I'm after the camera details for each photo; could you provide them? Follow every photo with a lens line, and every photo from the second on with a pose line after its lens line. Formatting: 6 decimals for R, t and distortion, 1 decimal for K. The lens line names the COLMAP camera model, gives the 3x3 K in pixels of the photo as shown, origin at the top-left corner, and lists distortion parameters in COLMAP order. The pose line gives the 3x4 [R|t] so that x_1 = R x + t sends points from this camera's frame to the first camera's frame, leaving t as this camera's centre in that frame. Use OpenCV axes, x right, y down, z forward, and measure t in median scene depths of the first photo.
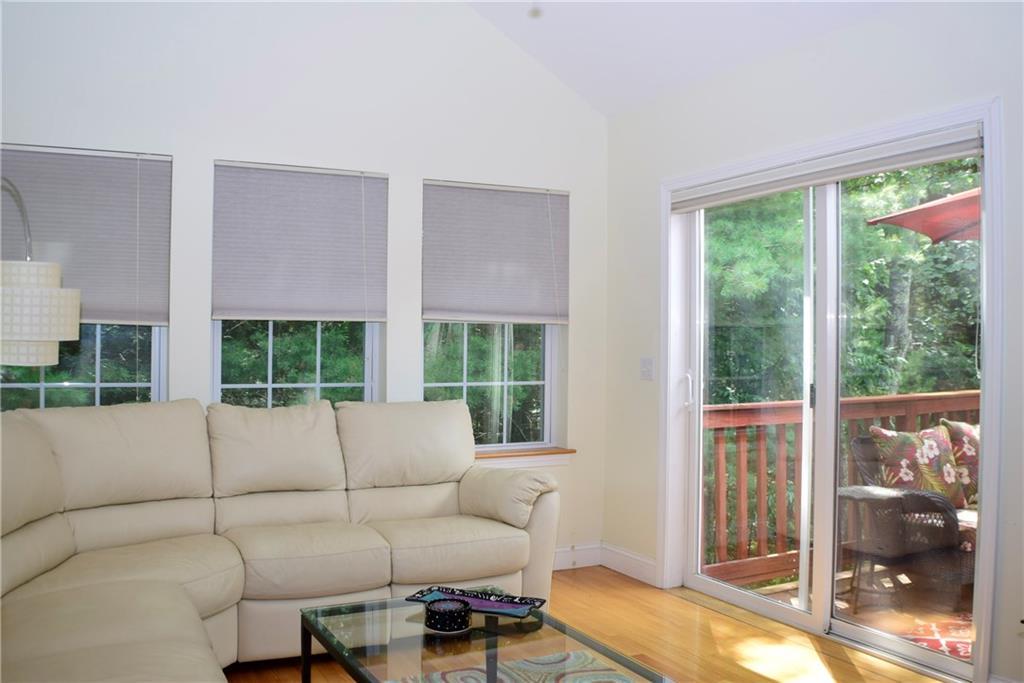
lens RADIAL K [[934.9, 0, 543.3], [0, 934.9, 339.3], [0, 0, 1]] dist [-0.133708, 0.018670]
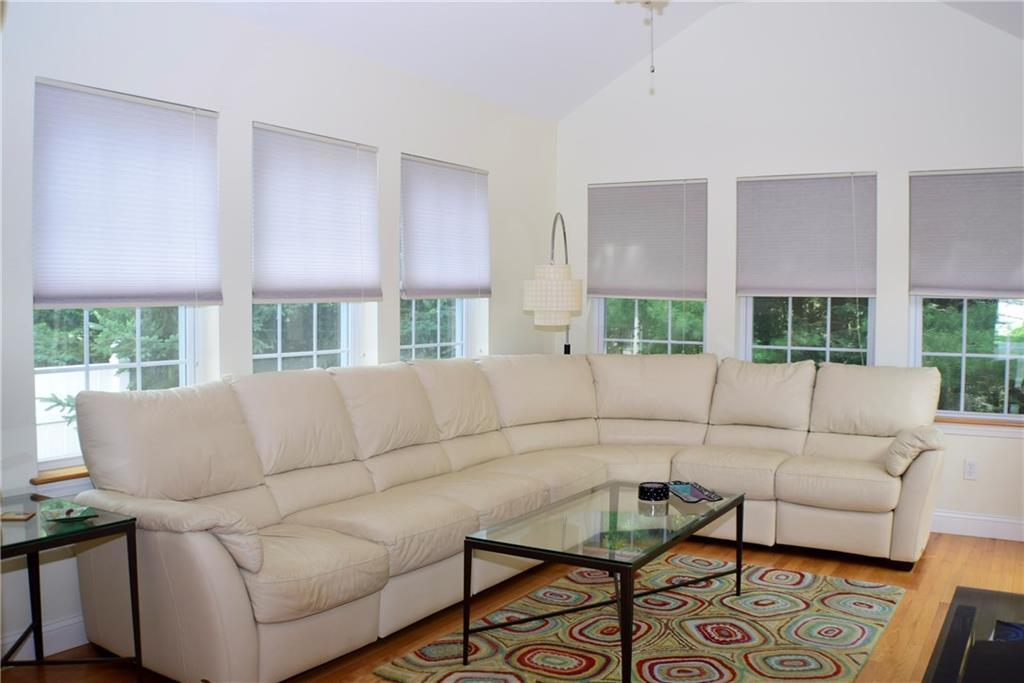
lens RADIAL K [[934.9, 0, 543.3], [0, 934.9, 339.3], [0, 0, 1]] dist [-0.133708, 0.018670]
pose [[0.535389, 0.031885, -0.844003, 0.605424], [-0.006789, 0.999417, 0.033449, -0.002172], [0.844578, -0.012179, 0.535294, 0.025142]]
